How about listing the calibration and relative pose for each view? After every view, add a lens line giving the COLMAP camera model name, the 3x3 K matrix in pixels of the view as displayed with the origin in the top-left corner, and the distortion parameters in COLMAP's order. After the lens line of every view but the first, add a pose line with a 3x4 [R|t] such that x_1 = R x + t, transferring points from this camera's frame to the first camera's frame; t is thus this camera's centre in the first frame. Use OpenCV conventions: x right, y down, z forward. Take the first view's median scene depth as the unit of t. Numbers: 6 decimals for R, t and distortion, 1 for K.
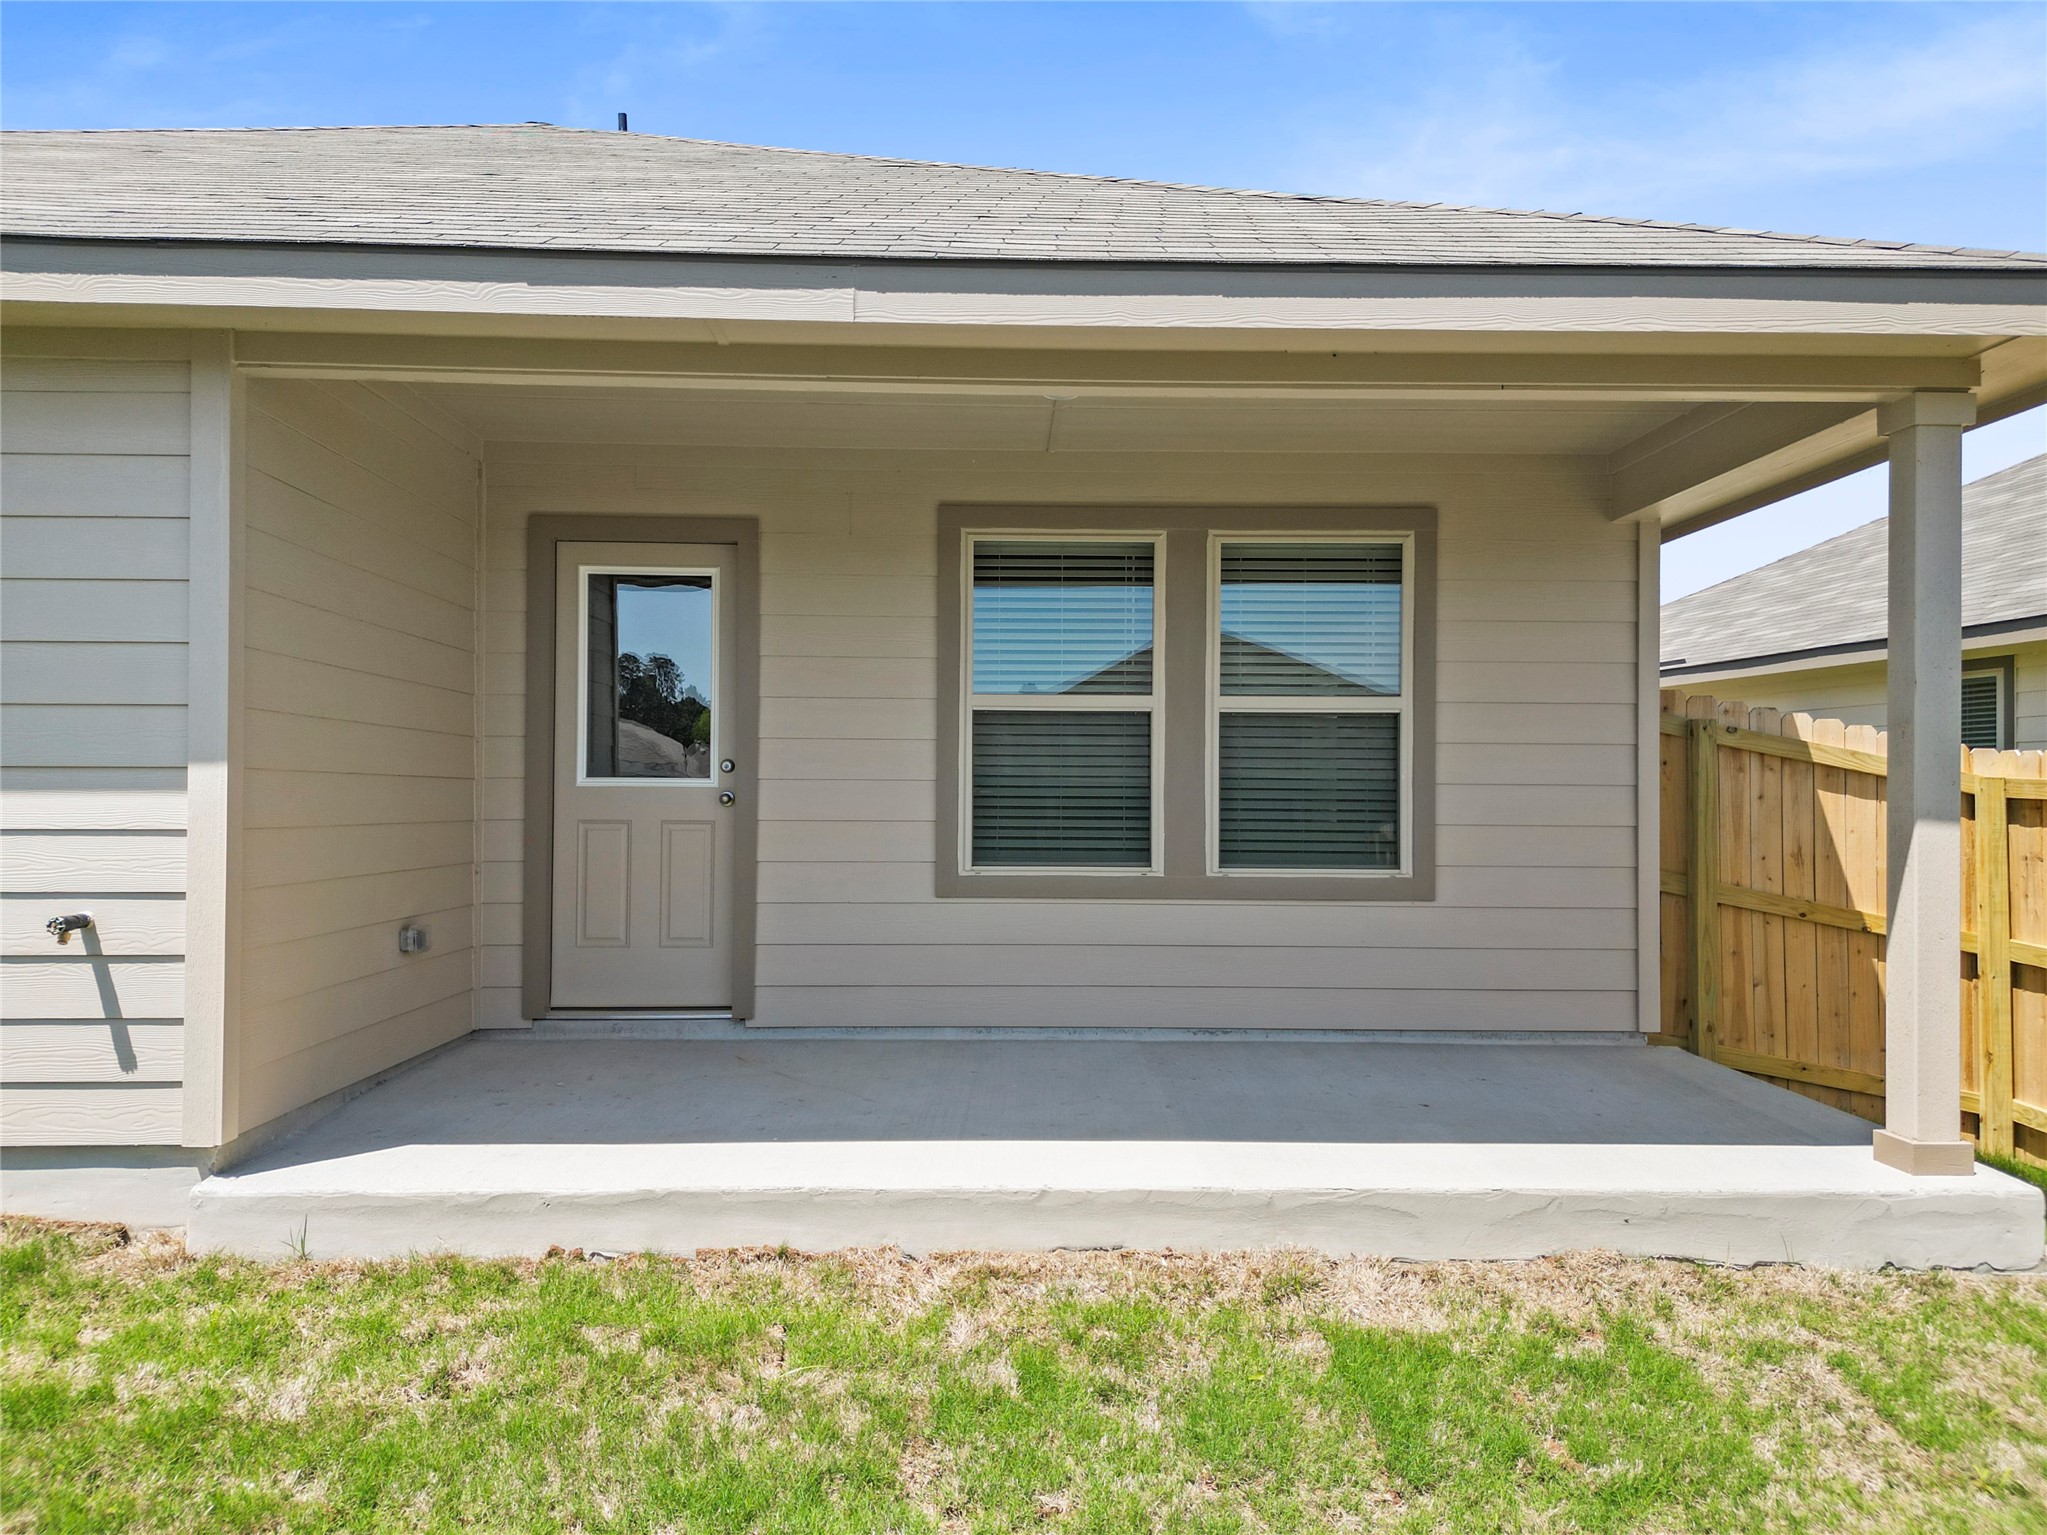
lens RADIAL K [[1455.1, 0, 1023.5], [0, 1455.1, 767.5], [0, 0, 1]] dist [0.099090, -0.091323]
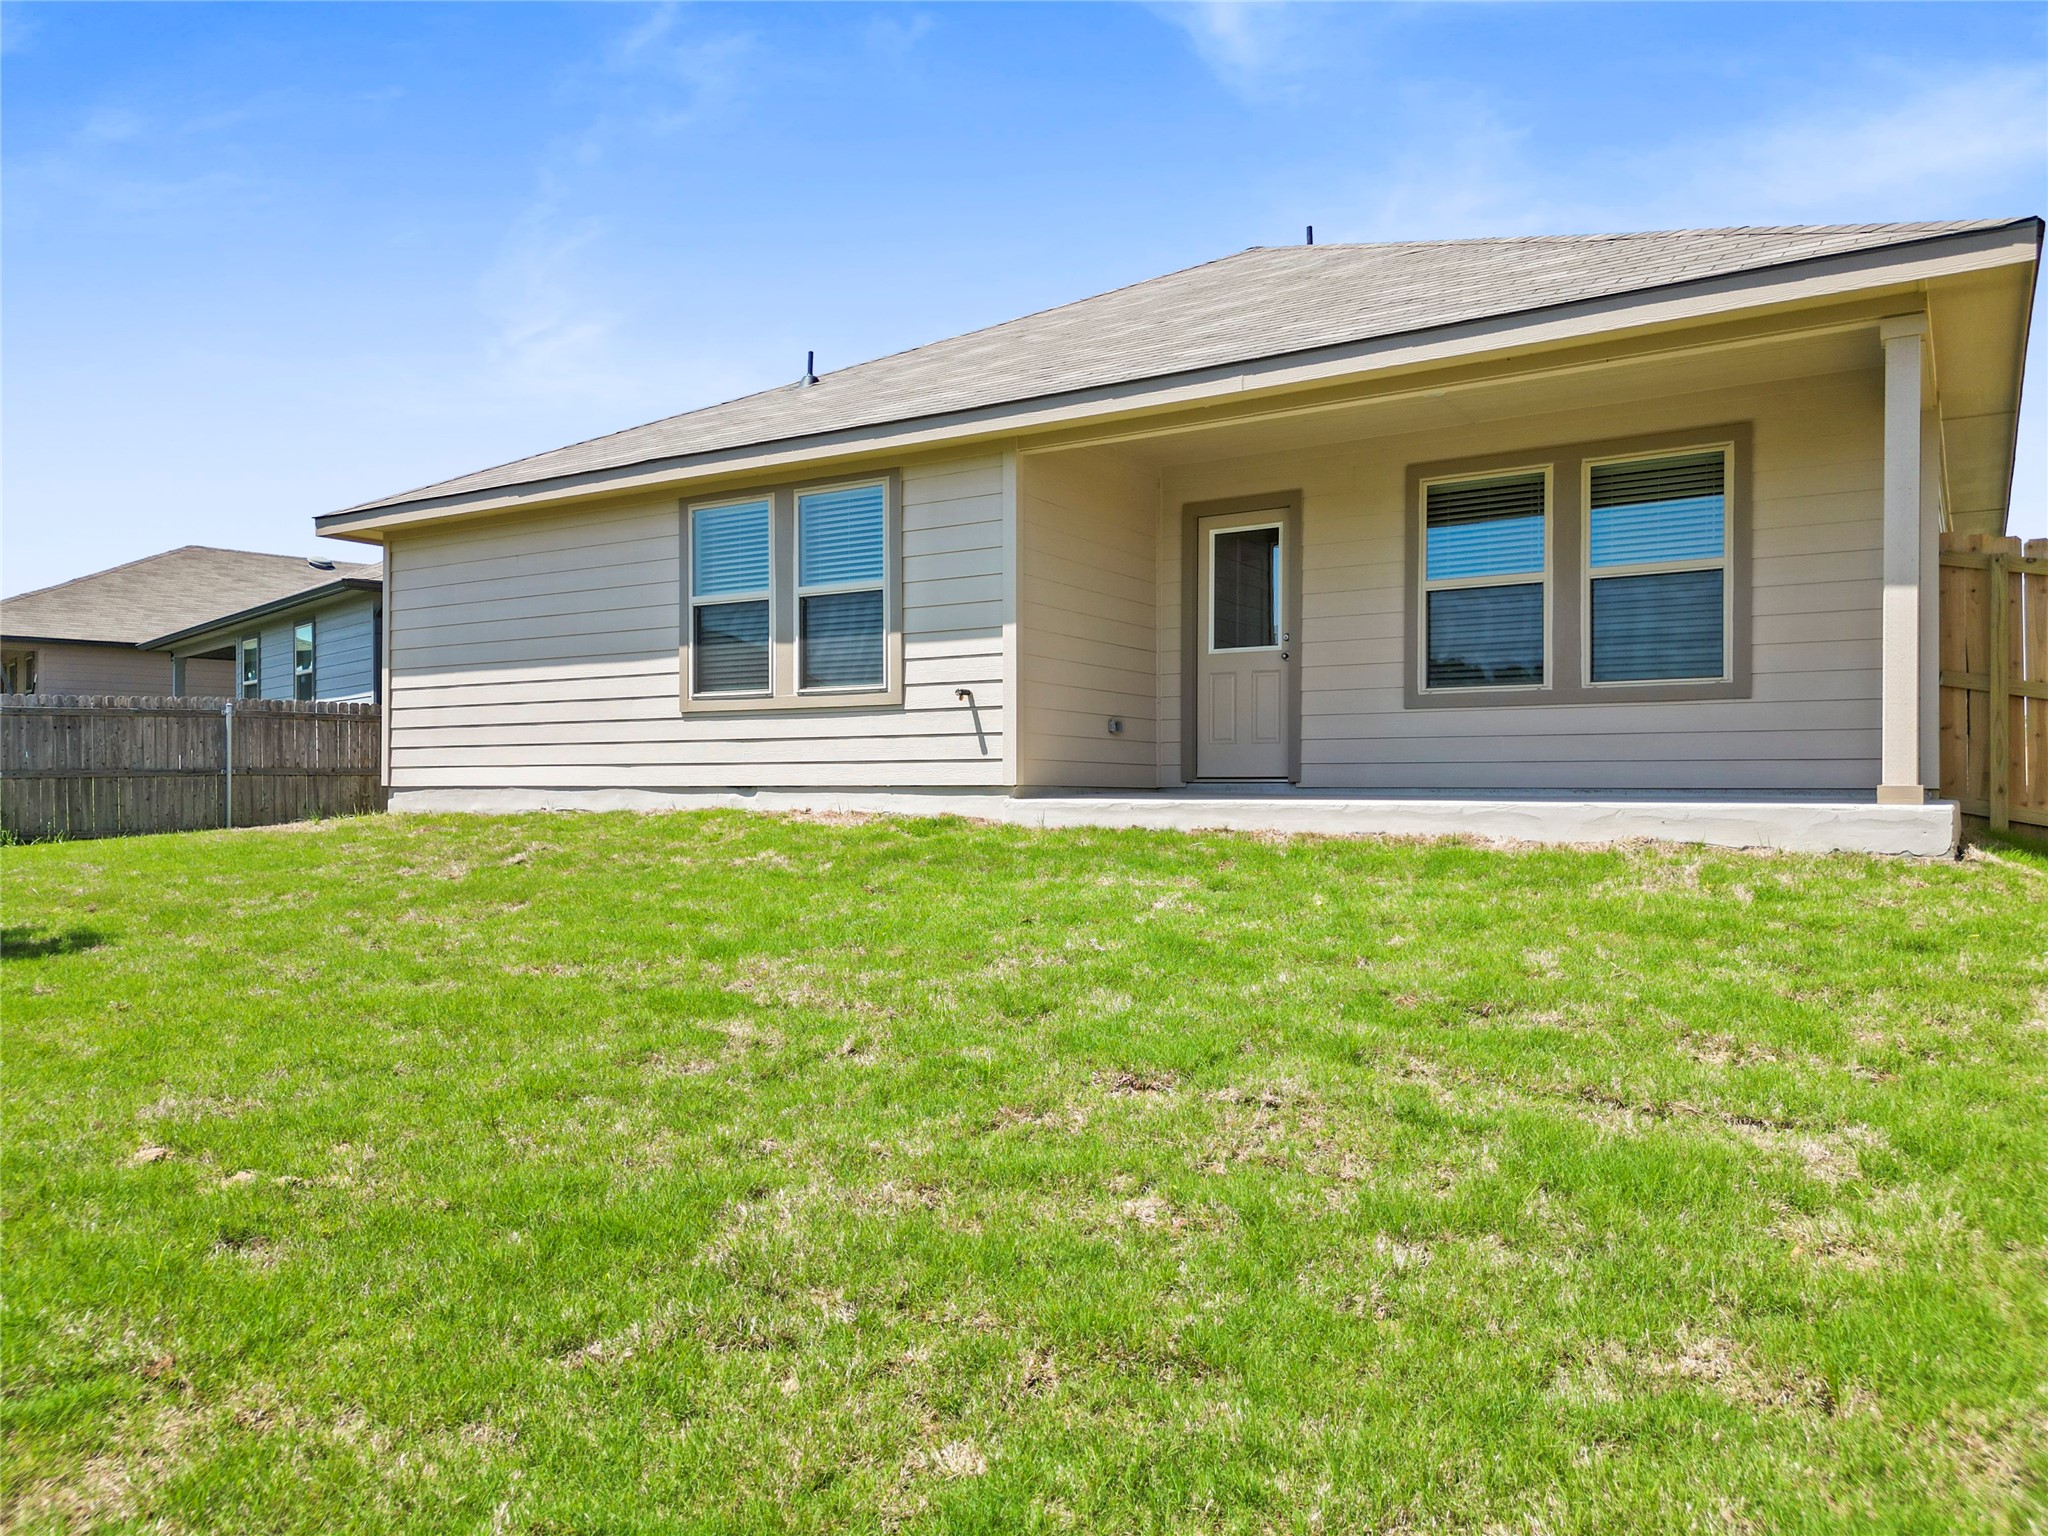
lens RADIAL K [[1455.8, 0, 1024.0], [0, 1455.8, 768.0], [0, 0, 1]] dist [0.099090, -0.091323]
pose [[0.827260, -0.012780, -0.561673, 0.506605], [0.013339, 0.999906, -0.003105, 0.154735], [0.561660, -0.004924, 0.827353, -0.594712]]
